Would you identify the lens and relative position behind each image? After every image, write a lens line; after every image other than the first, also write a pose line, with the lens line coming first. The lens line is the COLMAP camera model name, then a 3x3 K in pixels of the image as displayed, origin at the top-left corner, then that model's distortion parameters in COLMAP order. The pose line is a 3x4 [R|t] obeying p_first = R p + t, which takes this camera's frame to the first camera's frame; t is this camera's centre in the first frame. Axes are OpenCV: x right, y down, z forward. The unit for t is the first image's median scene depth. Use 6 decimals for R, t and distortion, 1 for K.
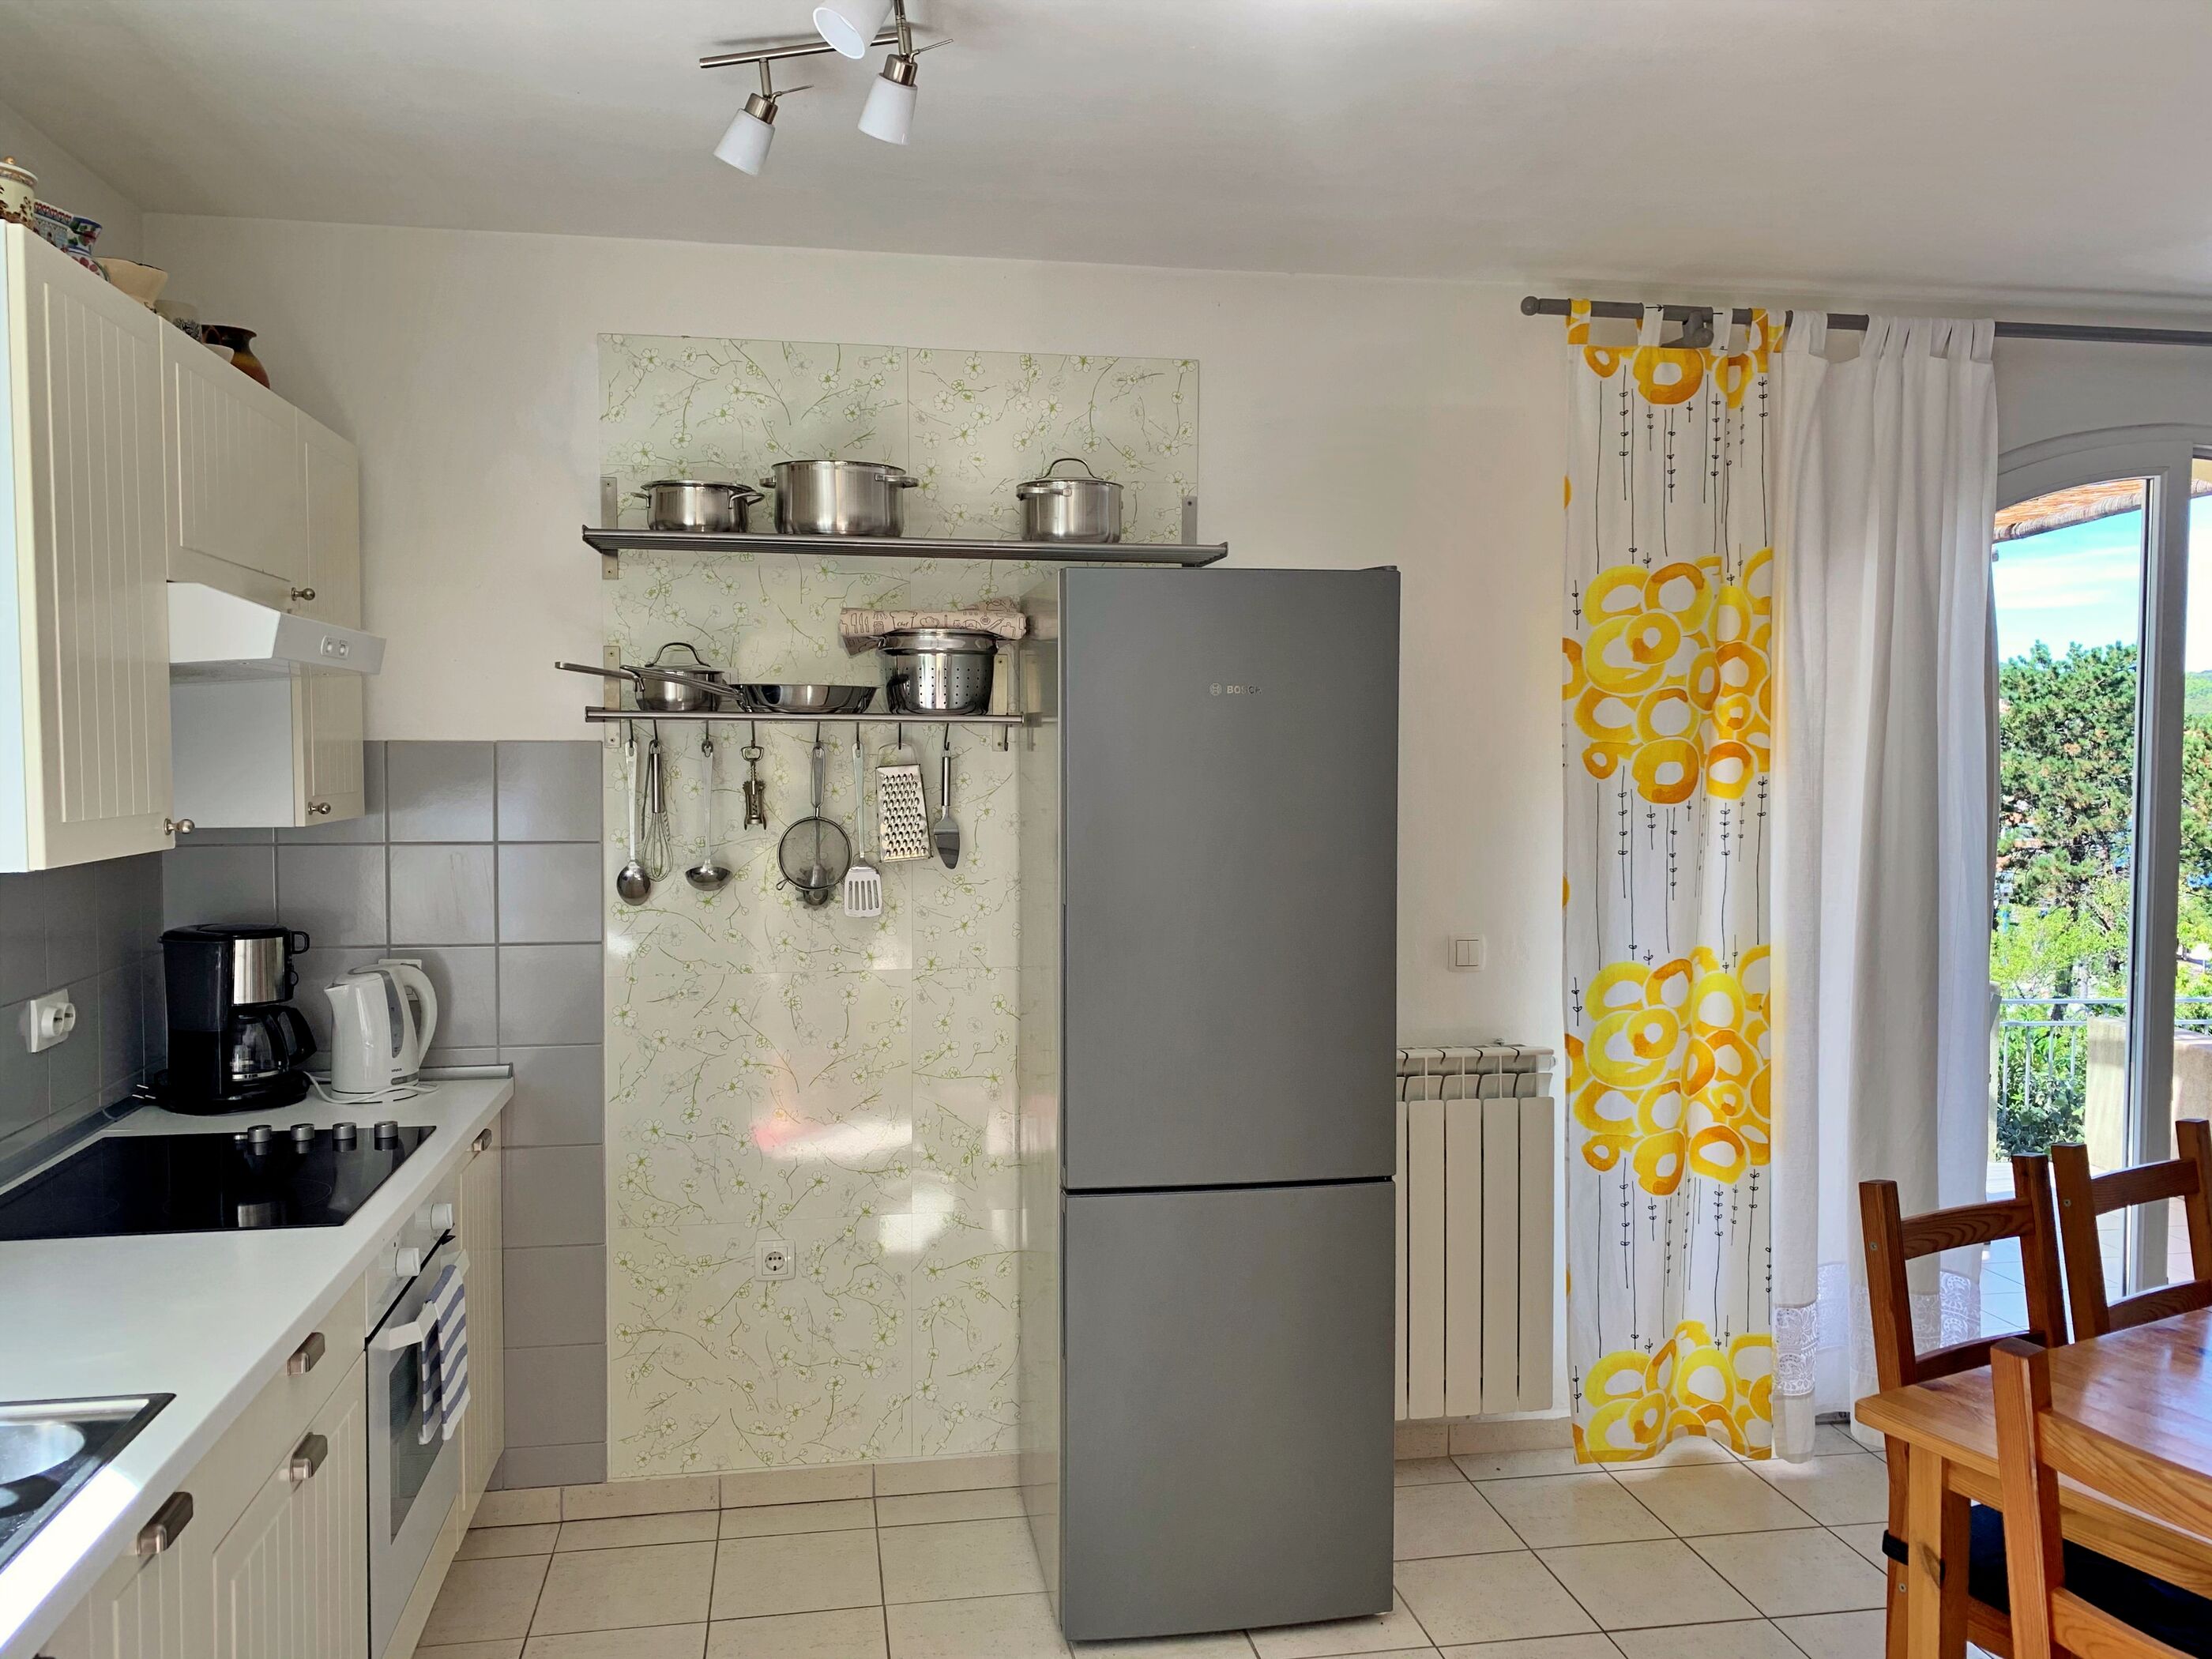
lens RADIAL K [[1714.3, 0, 1123.2], [0, 1714.3, 812.1], [0, 0, 1]] dist [0.004660, -0.003506]
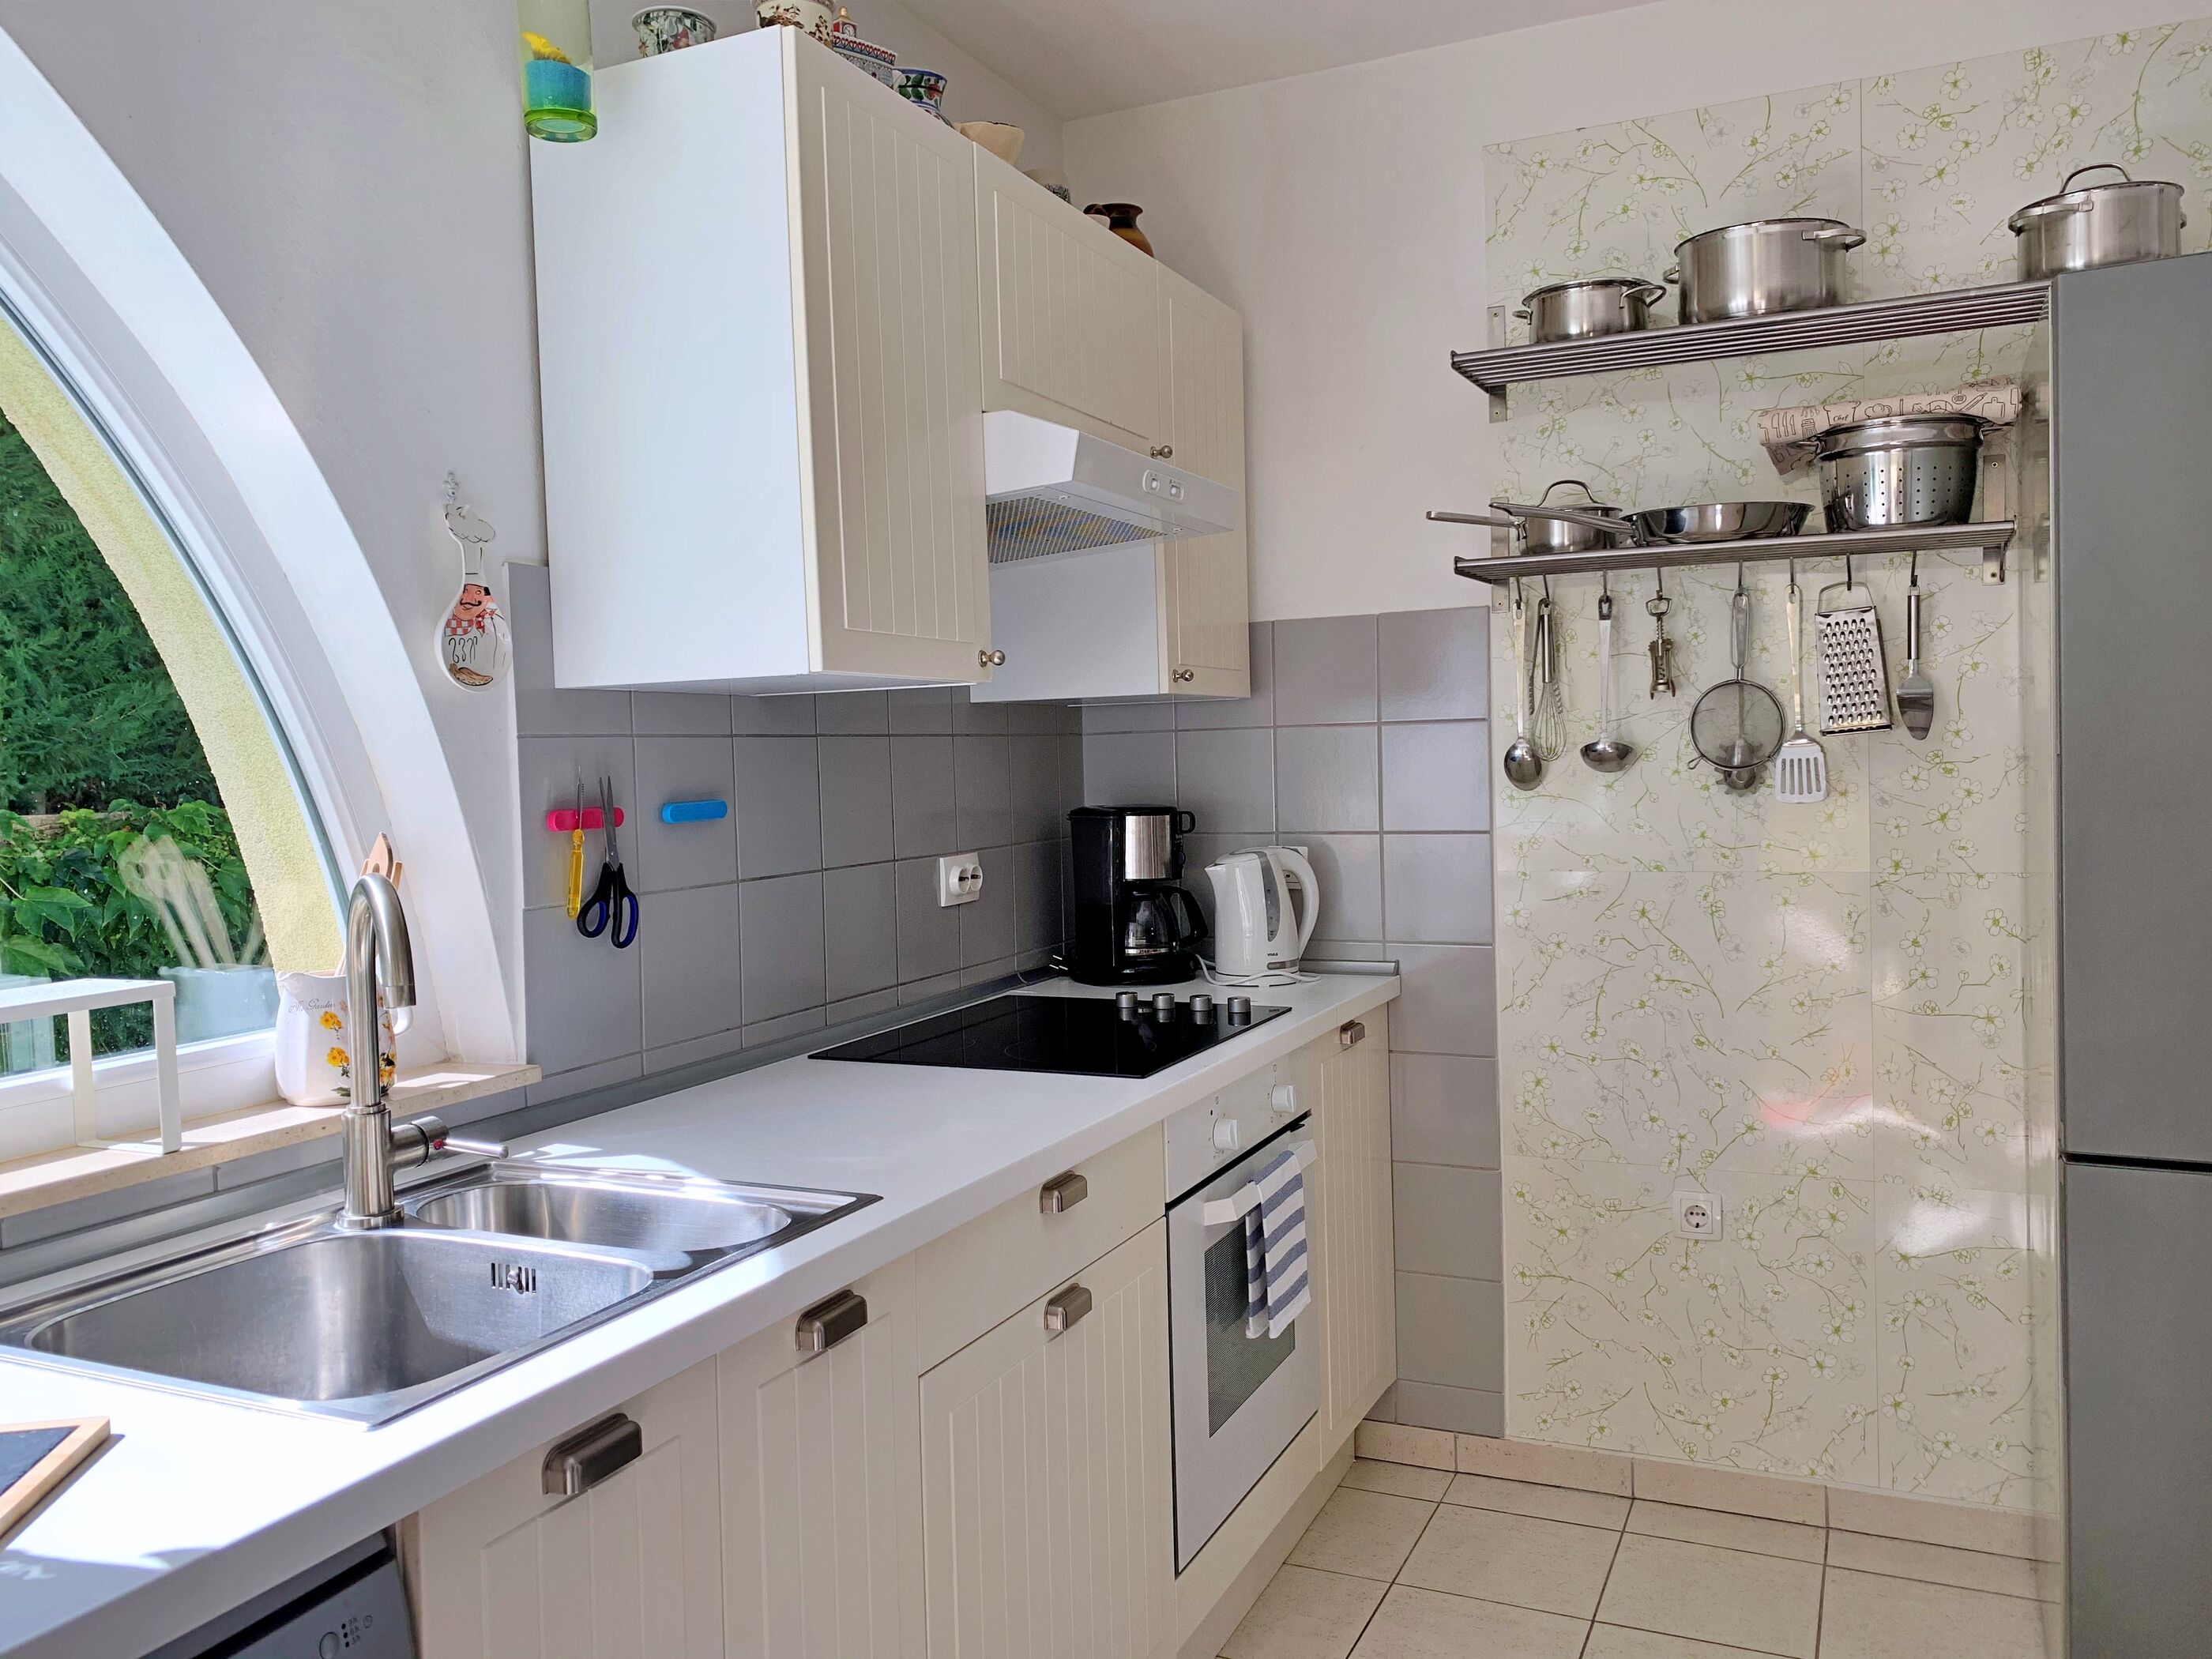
lens RADIAL K [[1685.5, 0, 1110.1], [0, 1685.5, 829.6], [0, 0, 1]] dist [0.011618, -0.001268]
pose [[0.816669, 0.001448, -0.577105, 0.040237], [0.003828, 0.999961, 0.007926, 0.064196], [0.577094, -0.008682, 0.816632, 0.158612]]
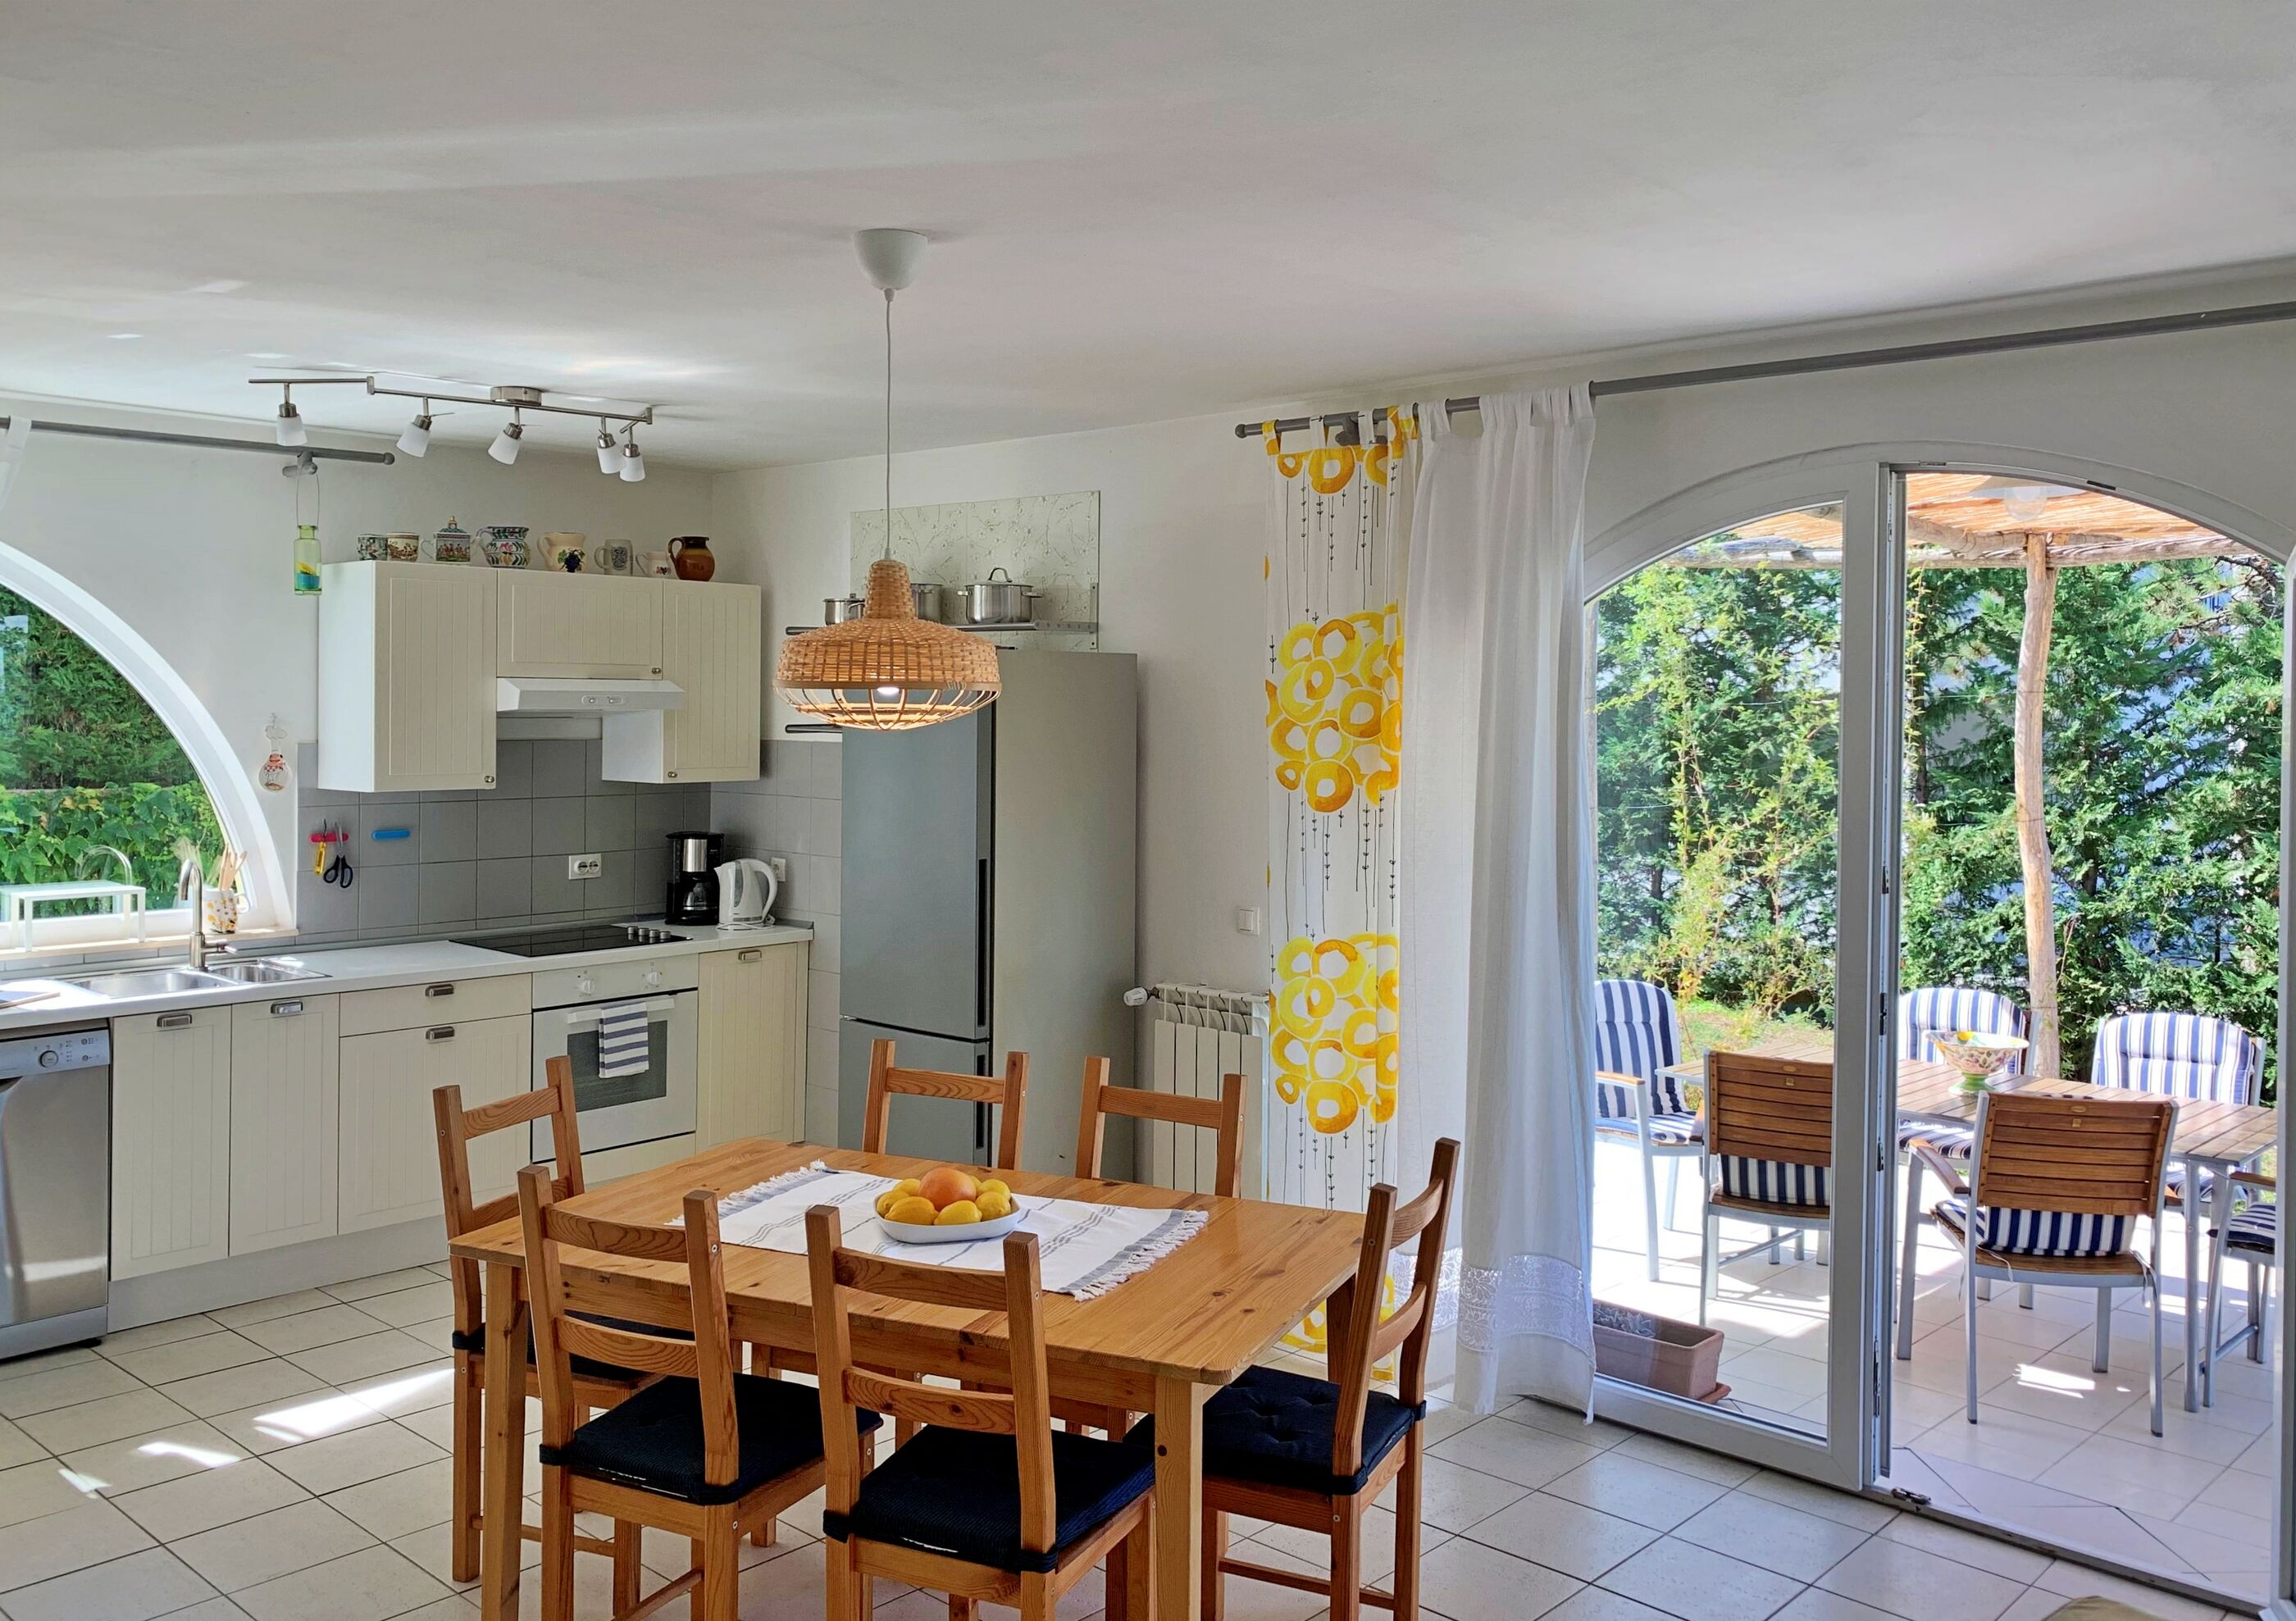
lens RADIAL K [[1870.2, 0, 1153.5], [0, 1870.2, 708.9], [0, 0, 1]] dist [0.129959, -0.236637]
pose [[0.607025, 0.007683, -0.794645, 1.342531], [-0.045632, 0.998640, -0.025202, -0.040557], [0.793371, 0.051560, 0.606551, 0.075695]]
